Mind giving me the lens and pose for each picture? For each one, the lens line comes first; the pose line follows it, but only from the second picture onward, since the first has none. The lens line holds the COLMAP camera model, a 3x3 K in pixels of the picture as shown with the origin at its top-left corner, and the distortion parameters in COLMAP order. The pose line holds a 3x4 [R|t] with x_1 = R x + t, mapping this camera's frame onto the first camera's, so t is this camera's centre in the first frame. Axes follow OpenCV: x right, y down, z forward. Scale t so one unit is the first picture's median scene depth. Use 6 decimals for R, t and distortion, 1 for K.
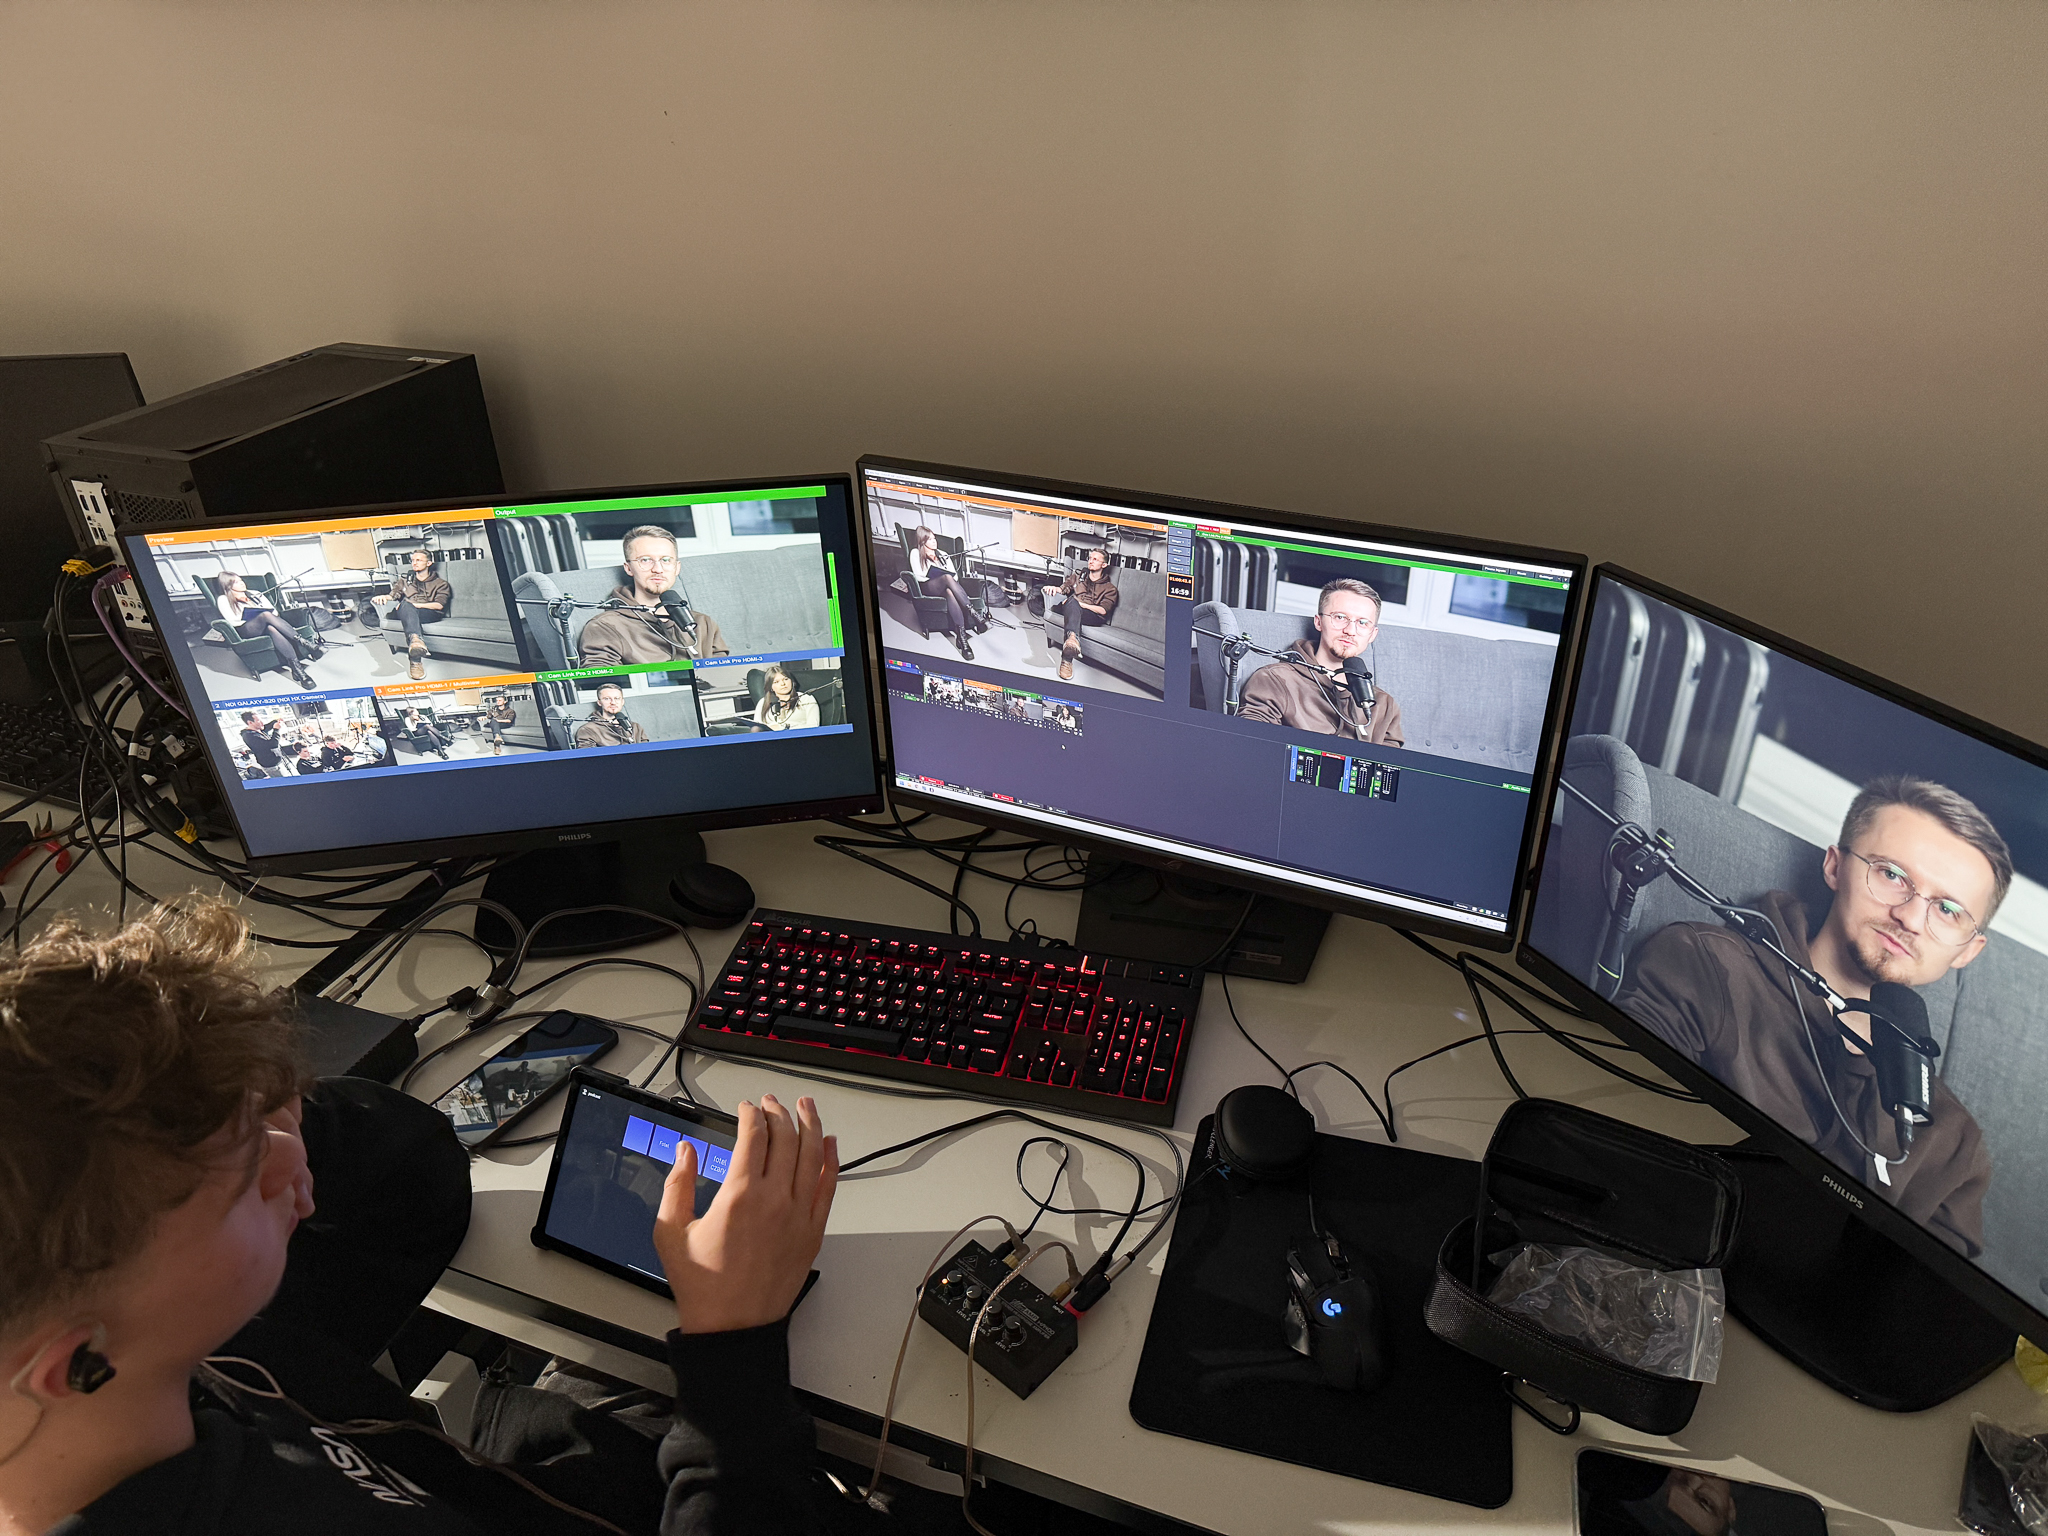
lens RADIAL K [[1431.2, 0, 1024.0], [0, 1431.2, 768.0], [0, 0, 1]] dist [0.100906, -0.149040]
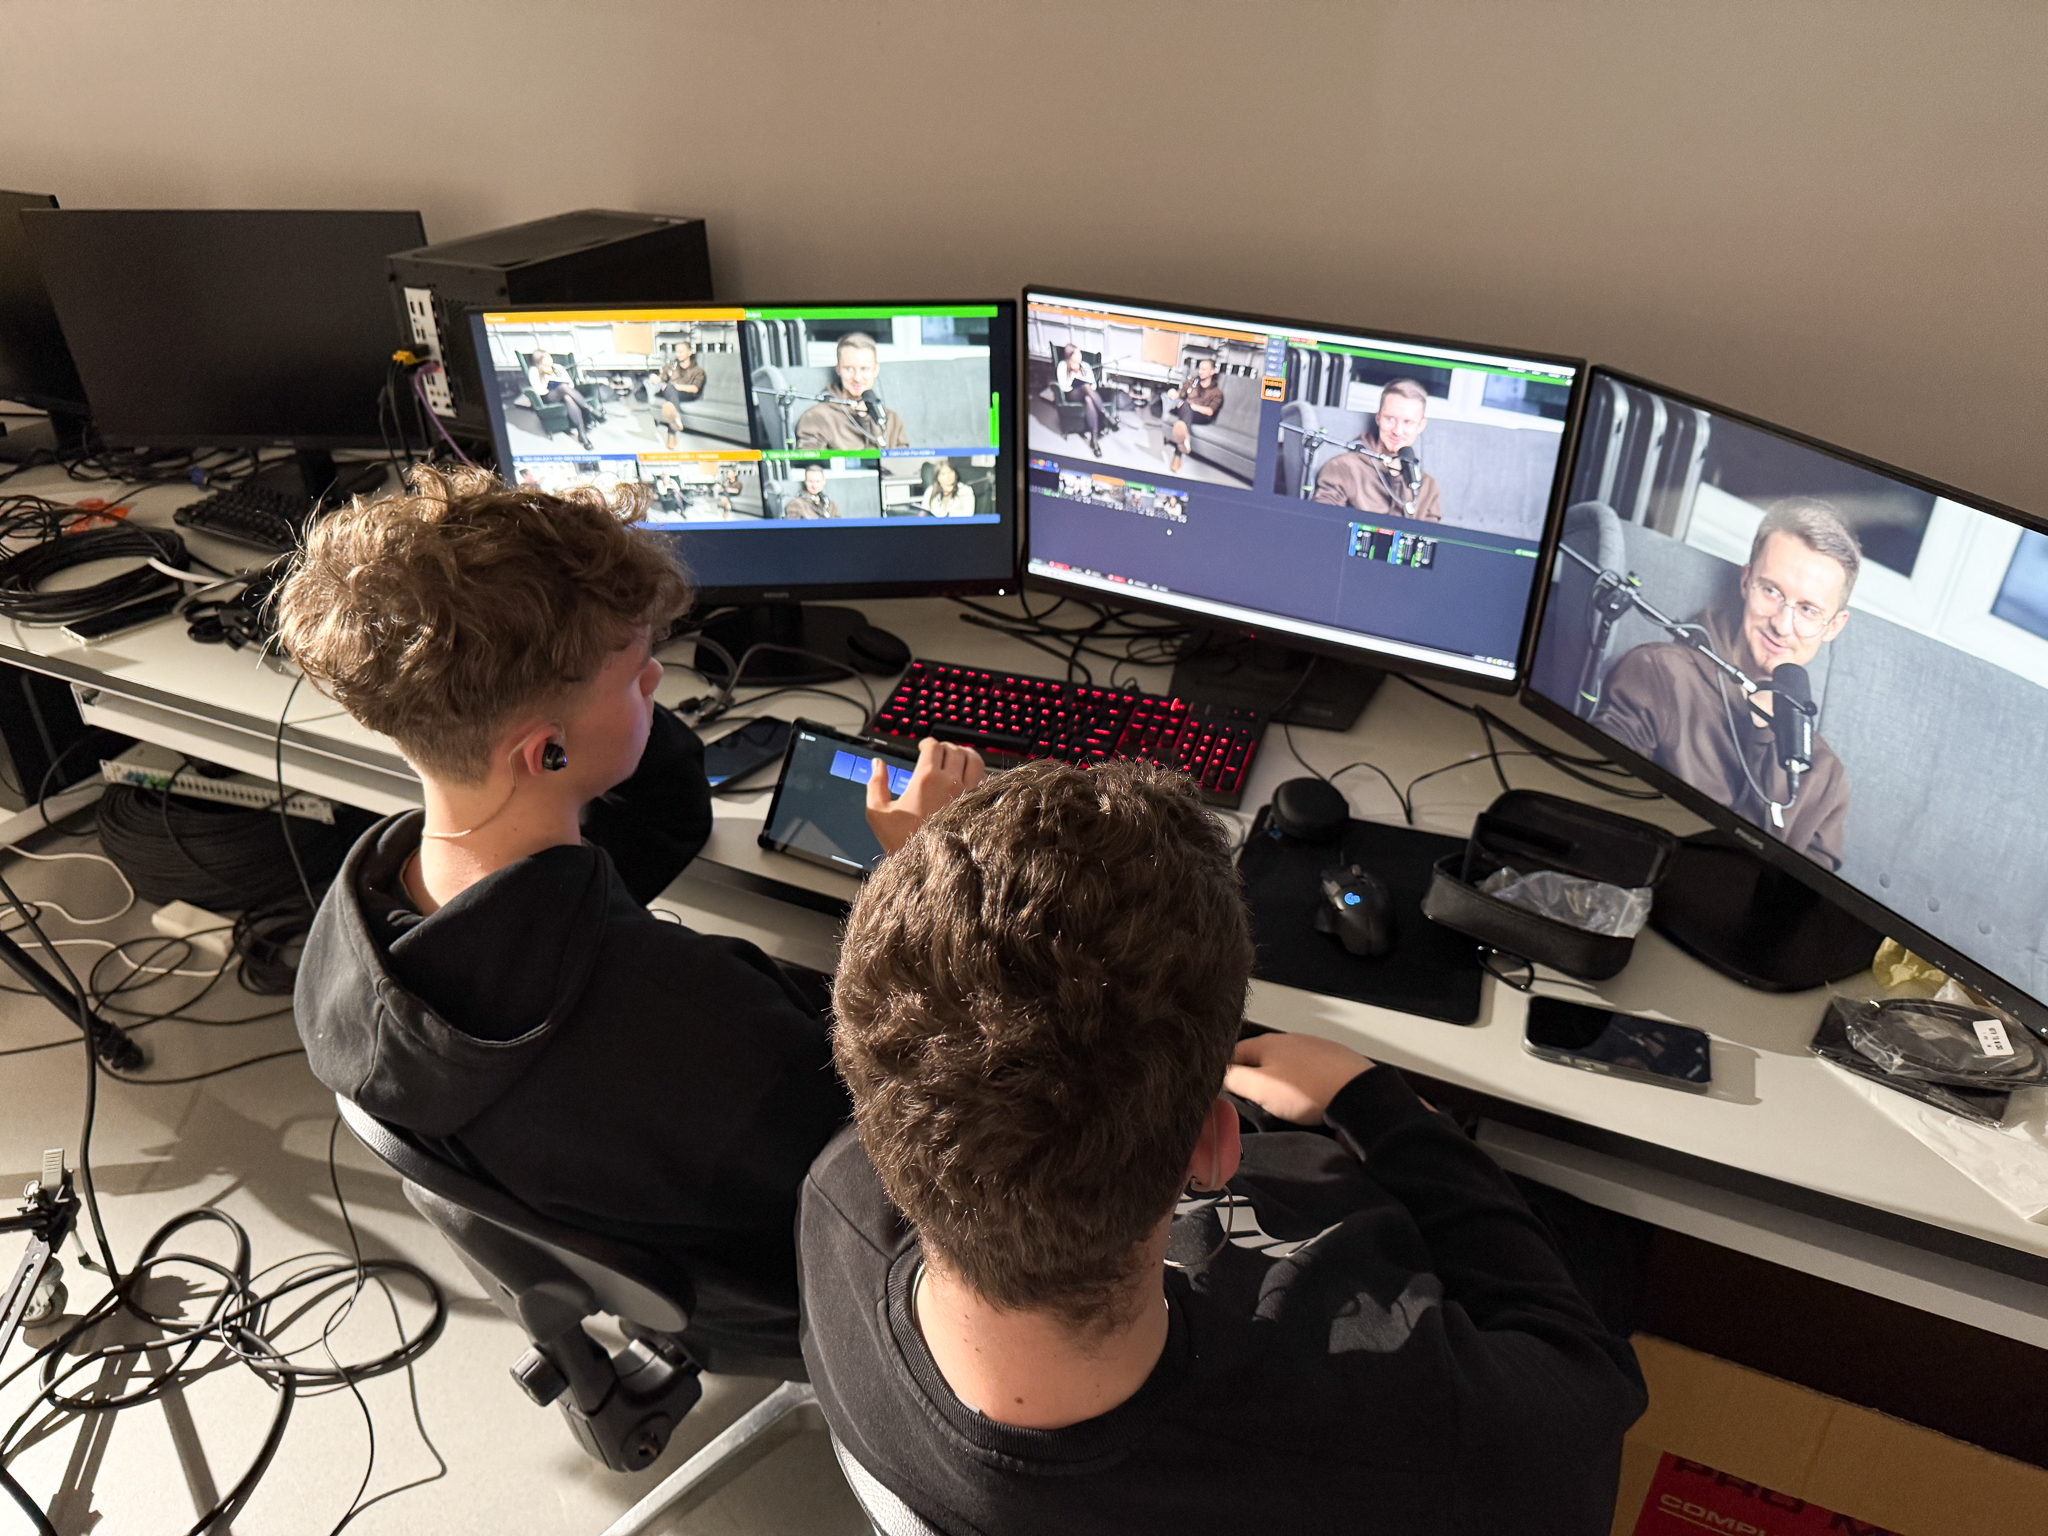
lens RADIAL K [[1469.4, 0, 1015.8], [0, 1469.4, 804.8], [0, 0, 1]] dist [0.134734, -0.294290]
pose [[0.997860, 0.055054, -0.035279, -0.051797], [-0.054860, 0.998473, 0.006443, 0.240704], [0.035580, -0.004494, 0.999357, -0.326664]]
